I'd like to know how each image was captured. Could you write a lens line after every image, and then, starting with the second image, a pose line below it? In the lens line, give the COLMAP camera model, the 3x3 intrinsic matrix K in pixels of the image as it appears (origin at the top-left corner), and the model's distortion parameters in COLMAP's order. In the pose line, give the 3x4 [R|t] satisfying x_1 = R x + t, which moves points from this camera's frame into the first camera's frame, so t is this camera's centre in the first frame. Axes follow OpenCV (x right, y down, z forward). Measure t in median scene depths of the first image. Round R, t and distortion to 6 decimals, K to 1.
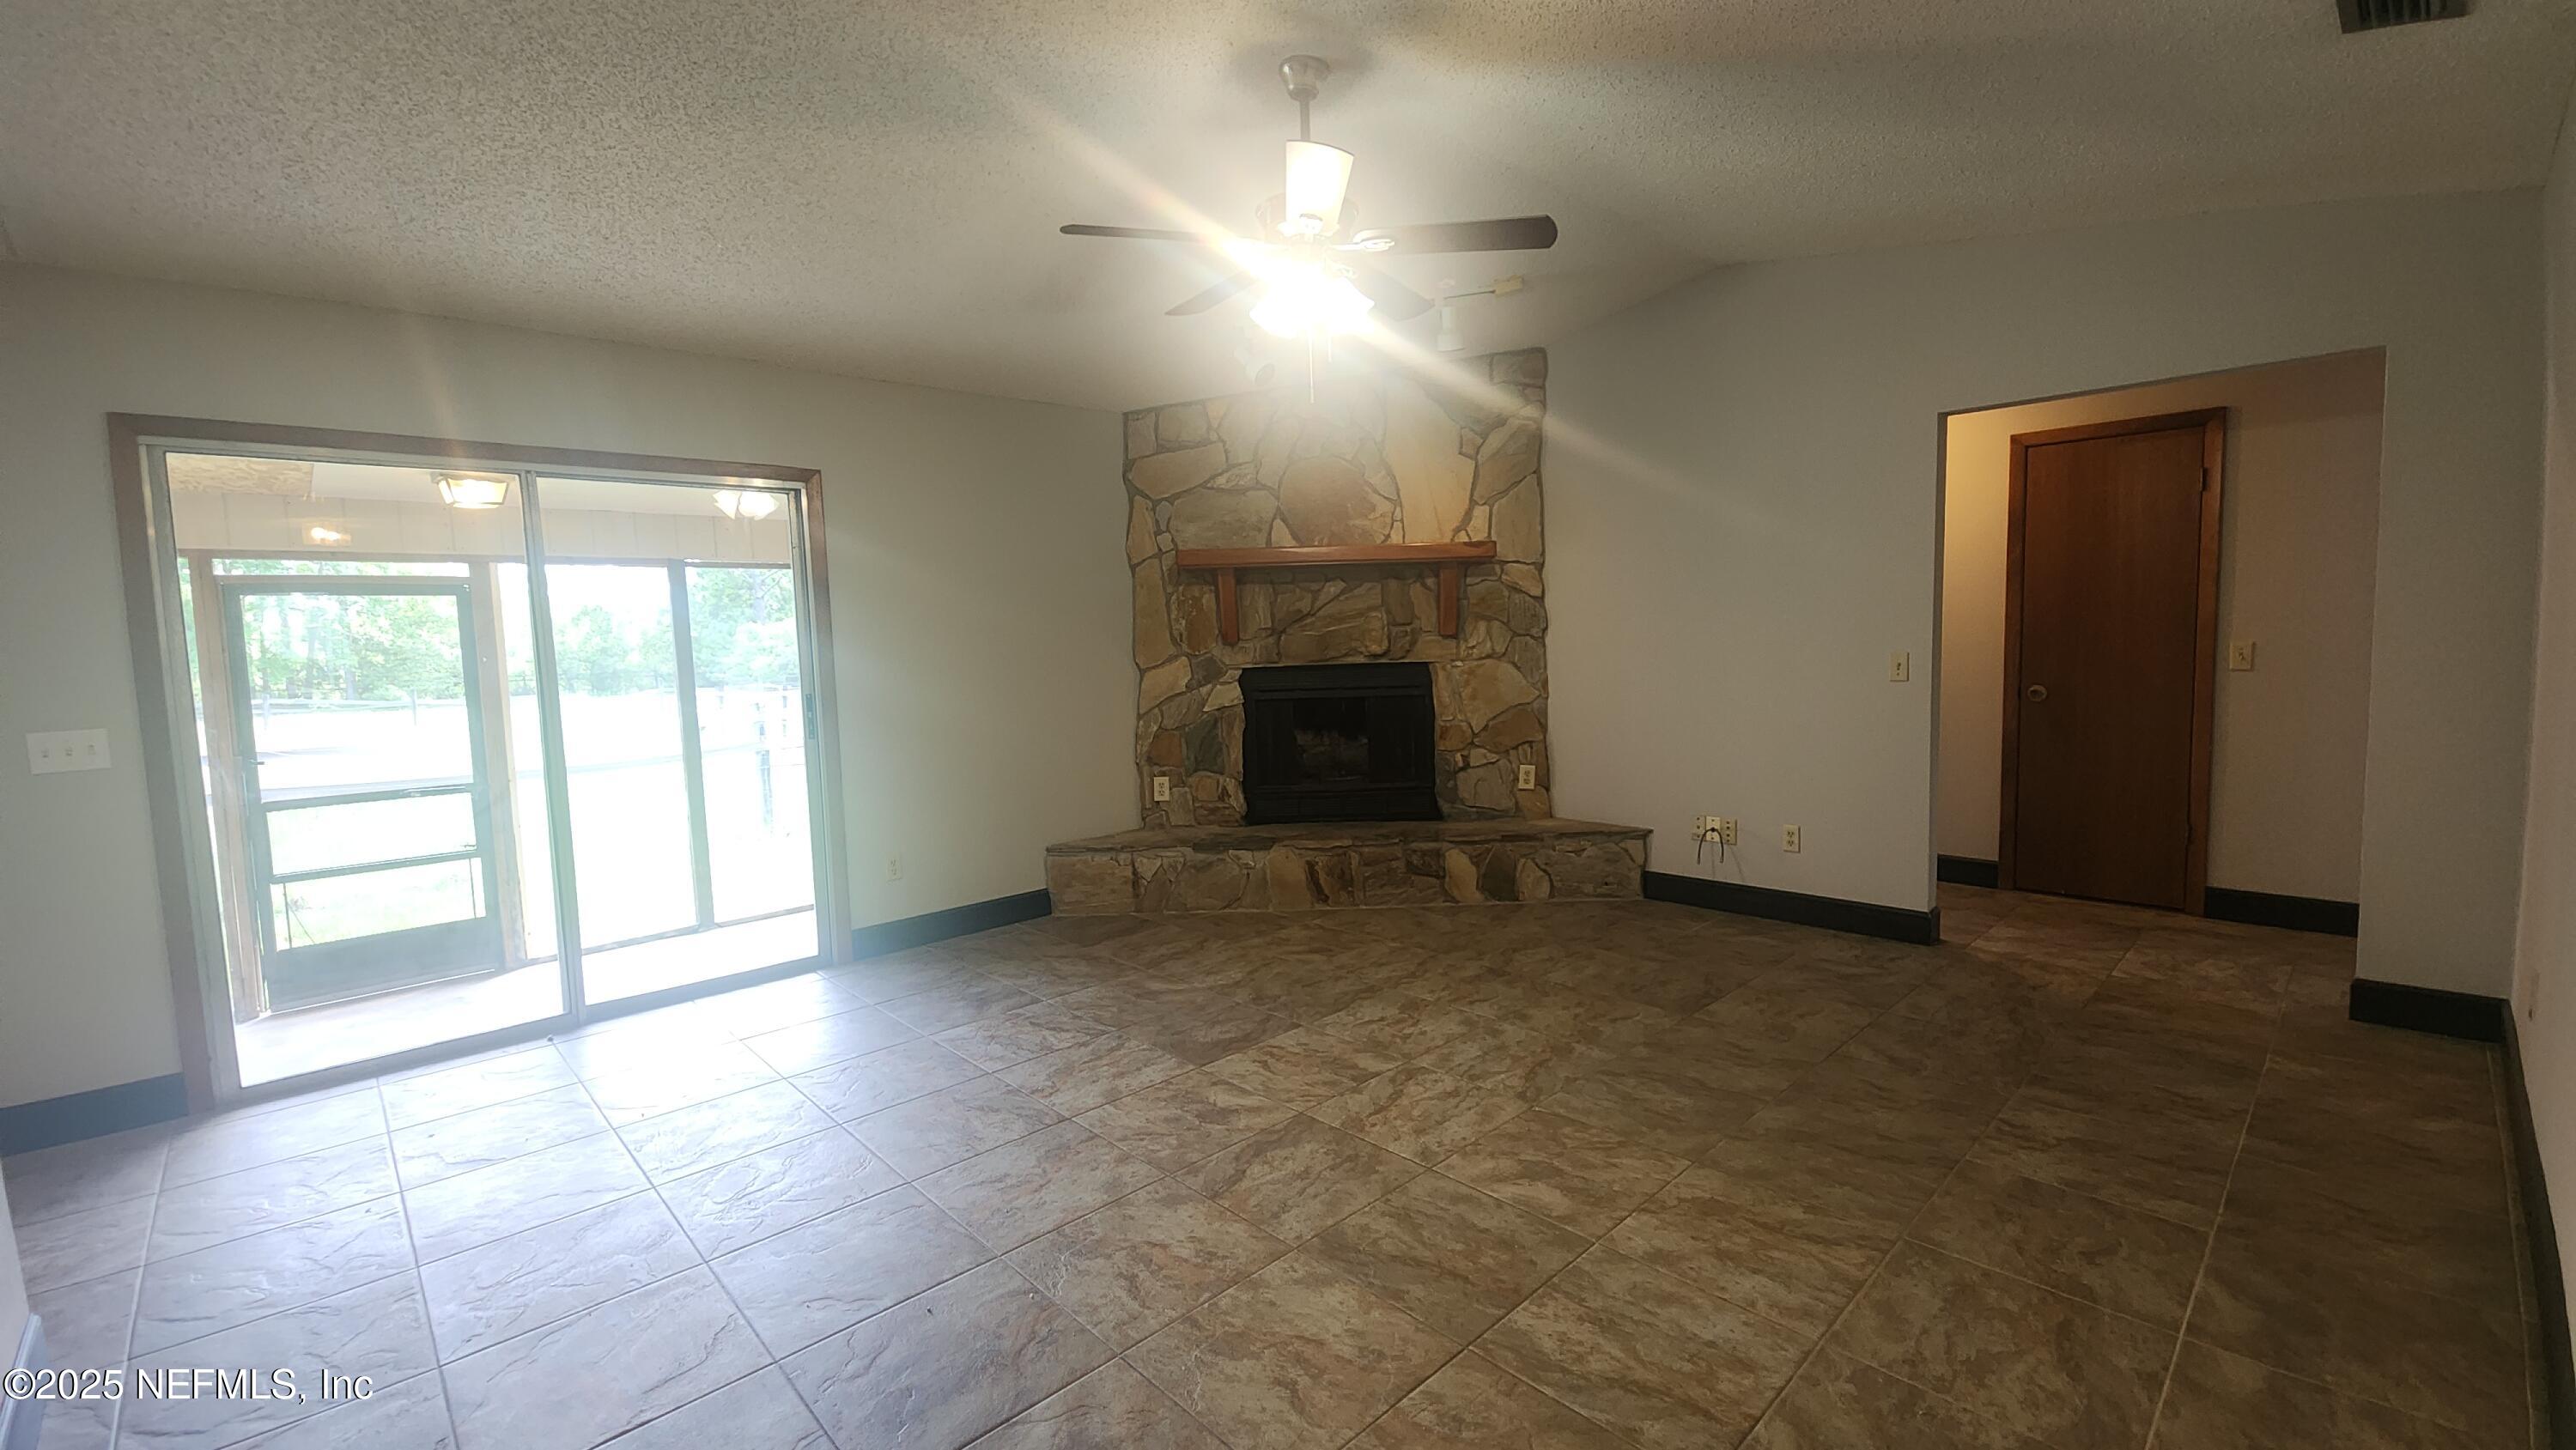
lens RADIAL K [[1051.7, 0, 1294.1], [0, 1051.7, 723.0], [0, 0, 1]] dist [-0.003294, 0.000094]
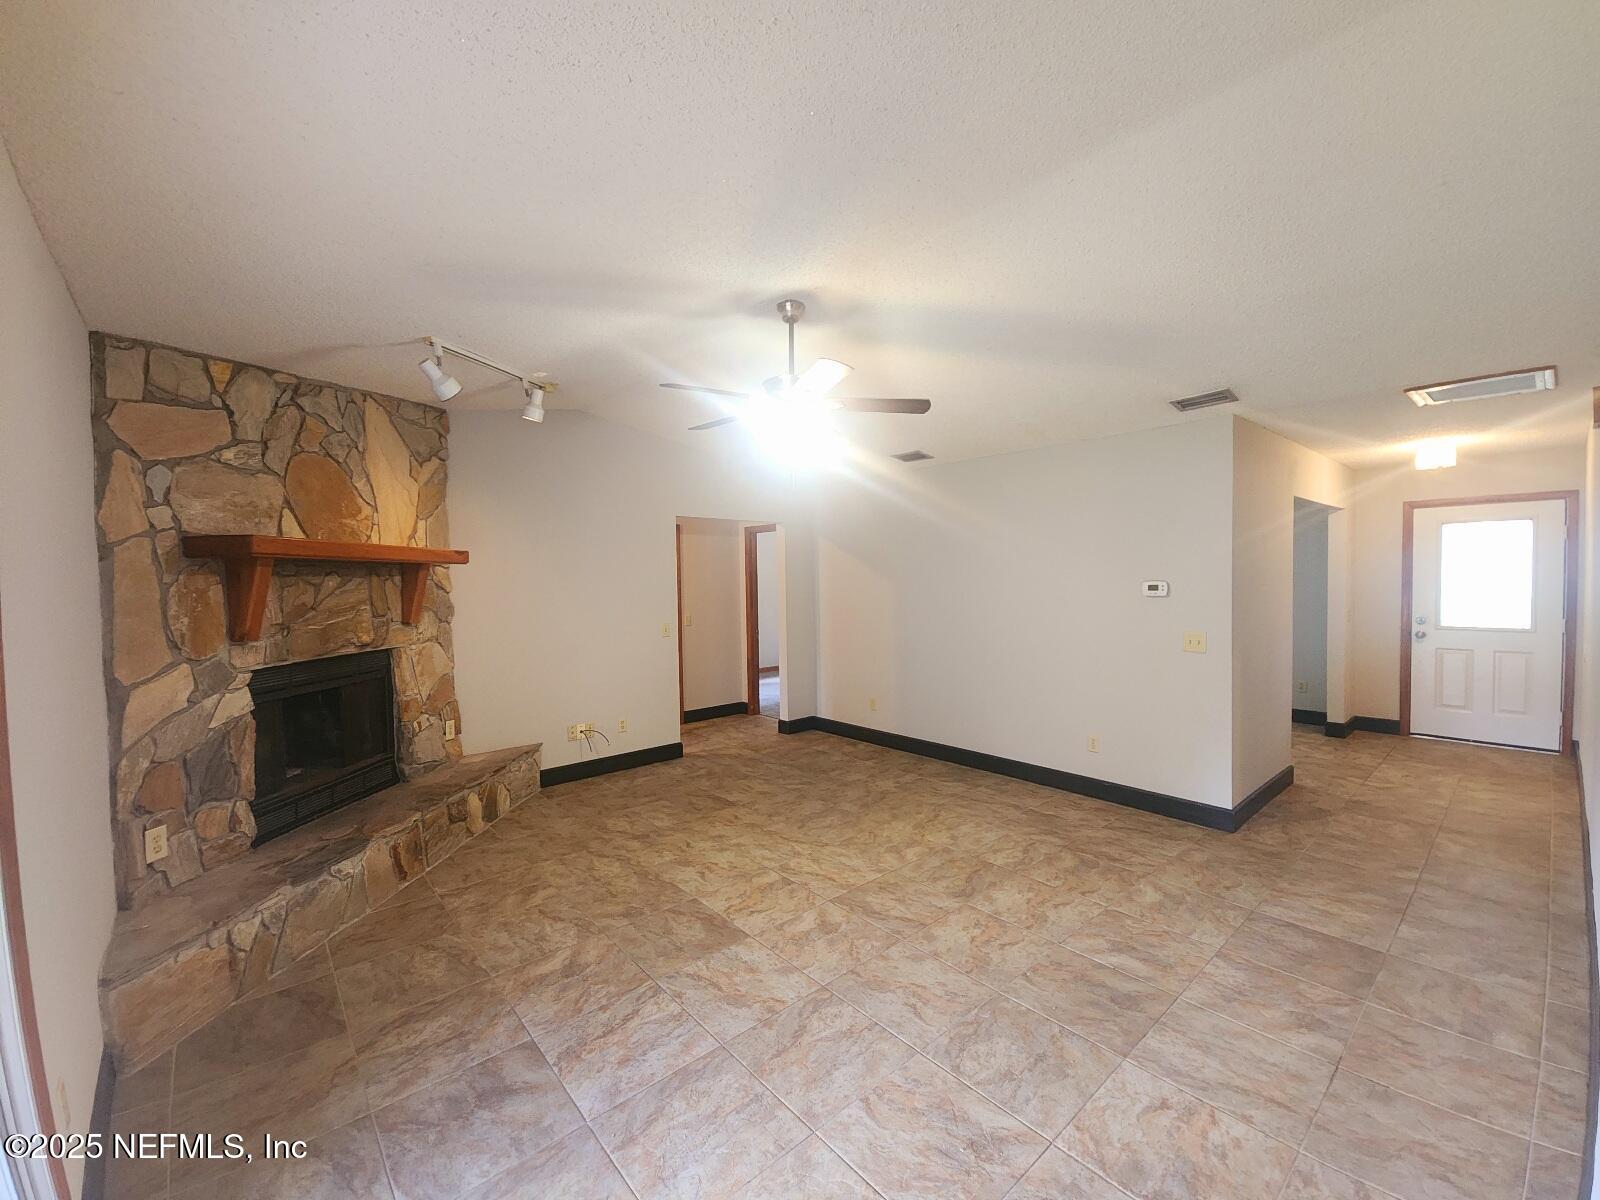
lens RADIAL K [[661.5, 0, 803.1], [0, 661.5, 597.1], [0, 0, 1]] dist [-0.011102, -0.000074]
pose [[0.040820, 0.003212, 0.999161, -0.674477], [0.100935, 0.994866, -0.007322, -0.072959], [-0.994055, 0.101149, 0.040286, 0.600898]]
